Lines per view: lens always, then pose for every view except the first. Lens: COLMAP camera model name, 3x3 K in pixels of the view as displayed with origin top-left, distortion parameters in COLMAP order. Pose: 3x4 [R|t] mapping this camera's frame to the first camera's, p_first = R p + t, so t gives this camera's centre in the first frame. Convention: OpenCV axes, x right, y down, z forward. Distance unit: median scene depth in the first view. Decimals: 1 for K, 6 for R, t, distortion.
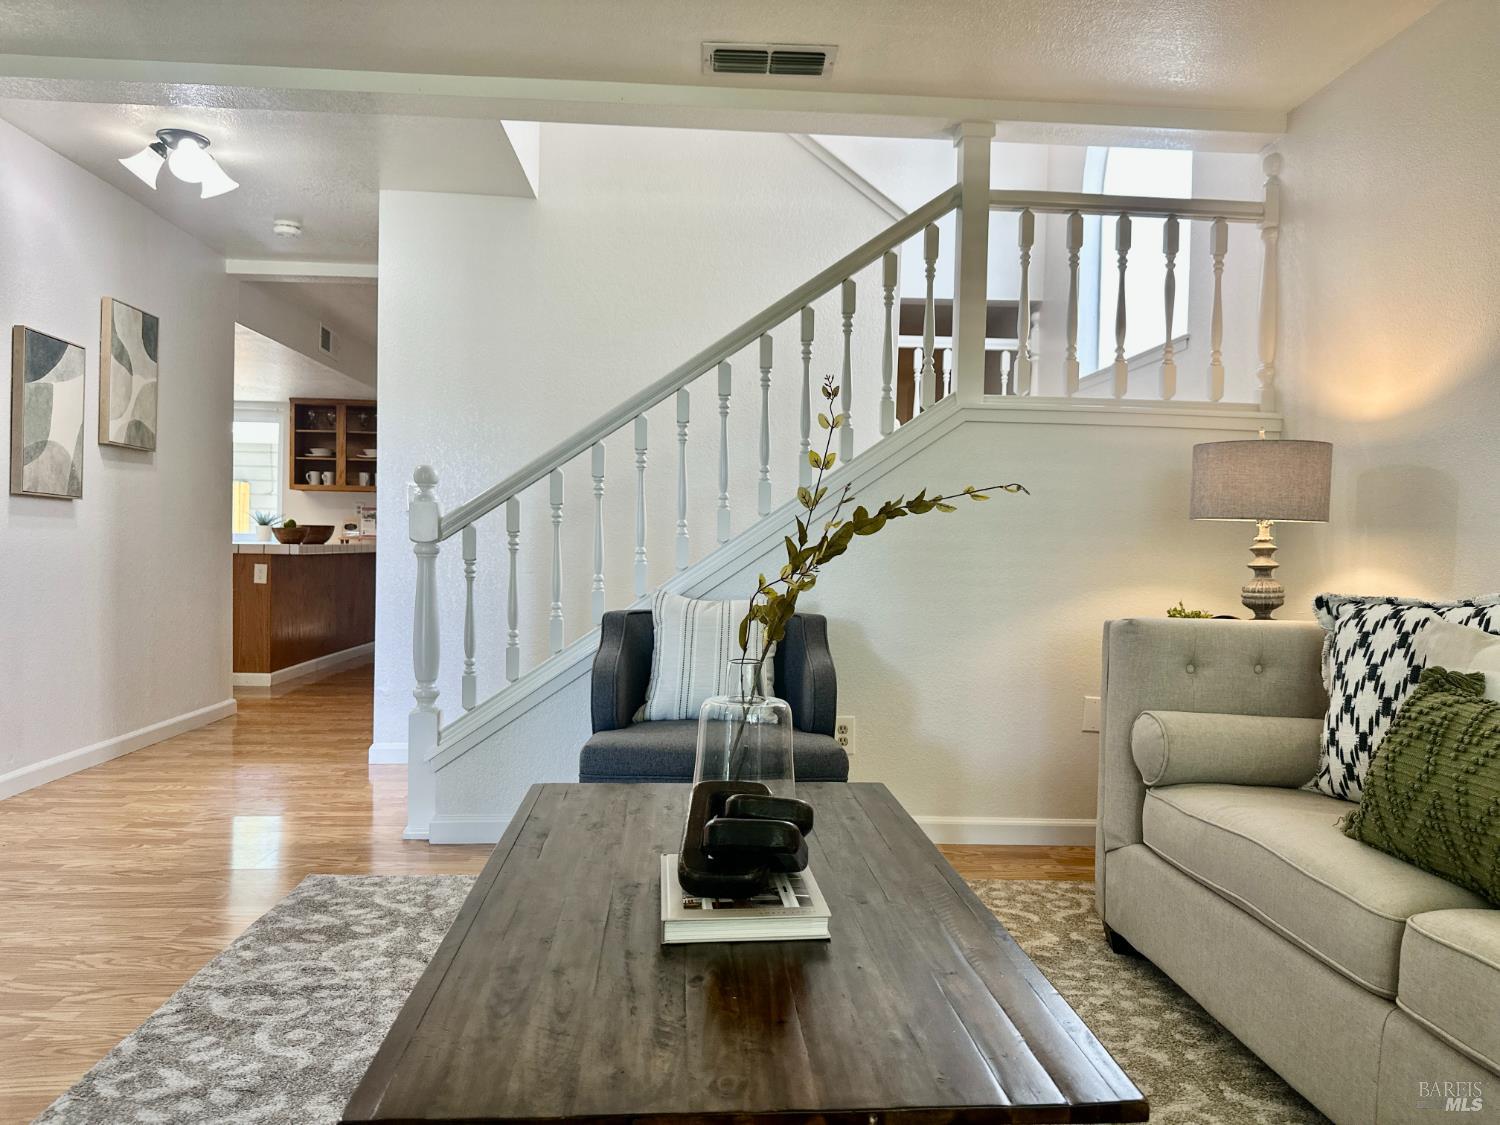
lens RADIAL K [[1097.8, 0, 746.7], [0, 1097.8, 564.8], [0, 0, 1]] dist [0.004162, -0.001874]
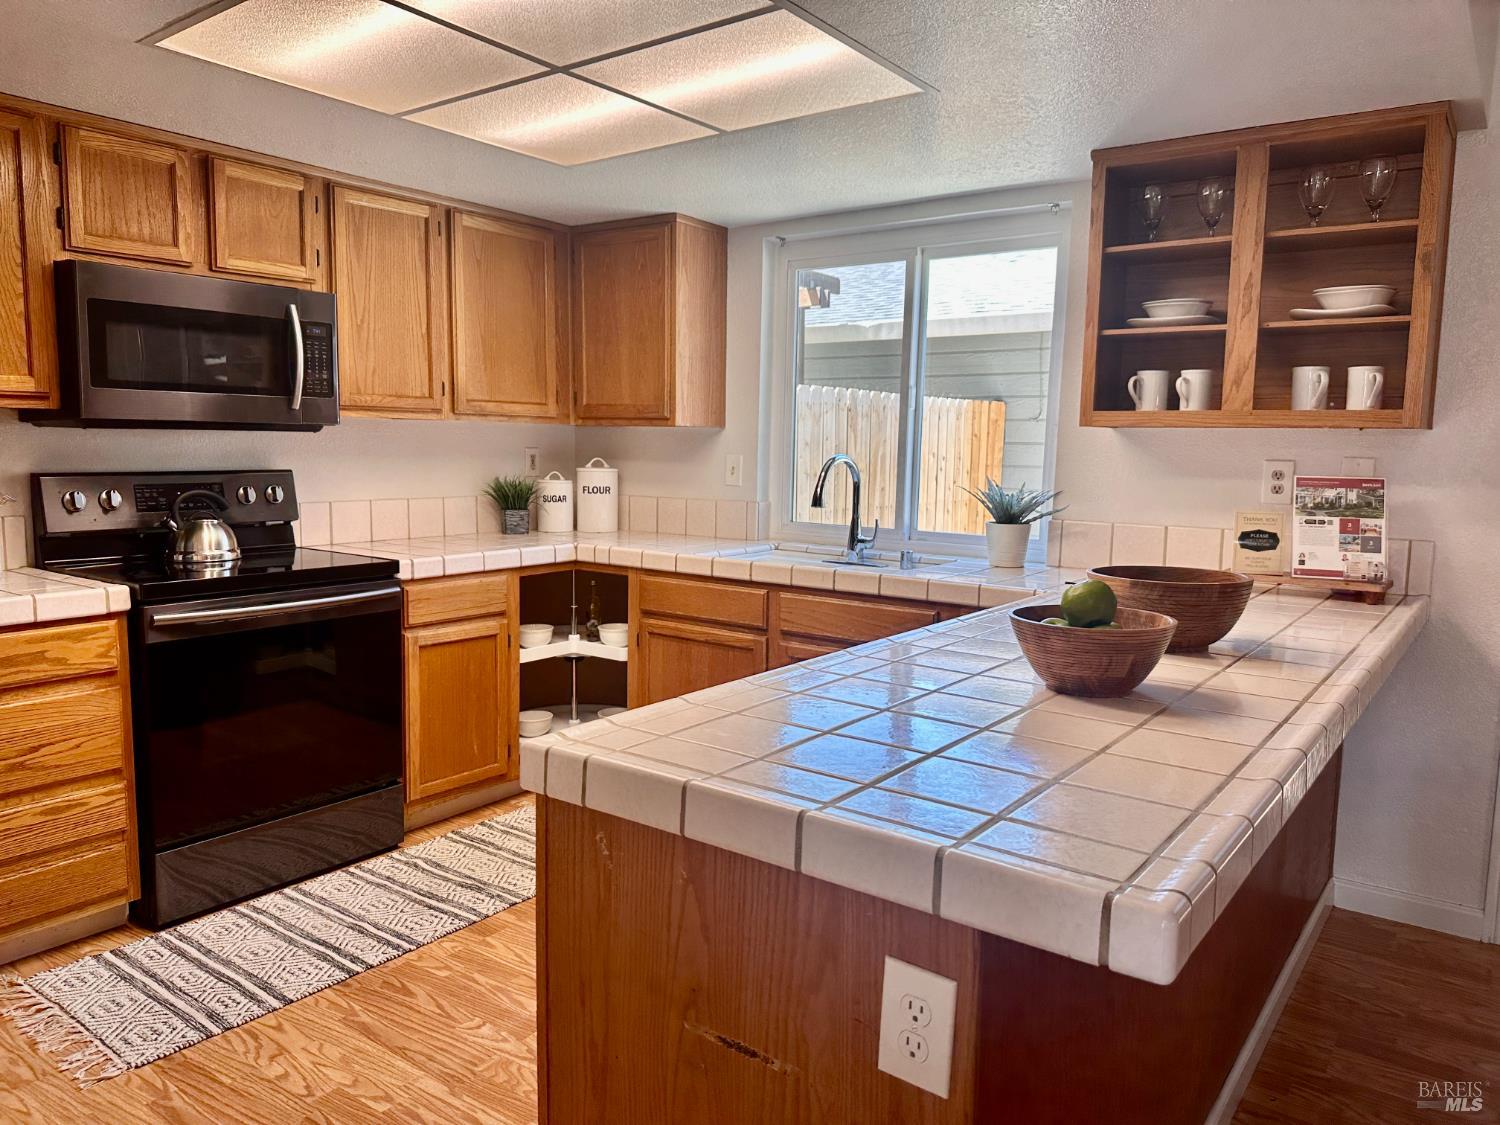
lens RADIAL K [[1097.8, 0, 745.3], [0, 1097.8, 573.5], [0, 0, 1]] dist [0.004162, -0.001874]
pose [[0.784609, 0.072642, -0.615720, -0.280336], [-0.018934, 0.995456, 0.093316, -0.052214], [0.619702, -0.061559, 0.782420, 0.656642]]
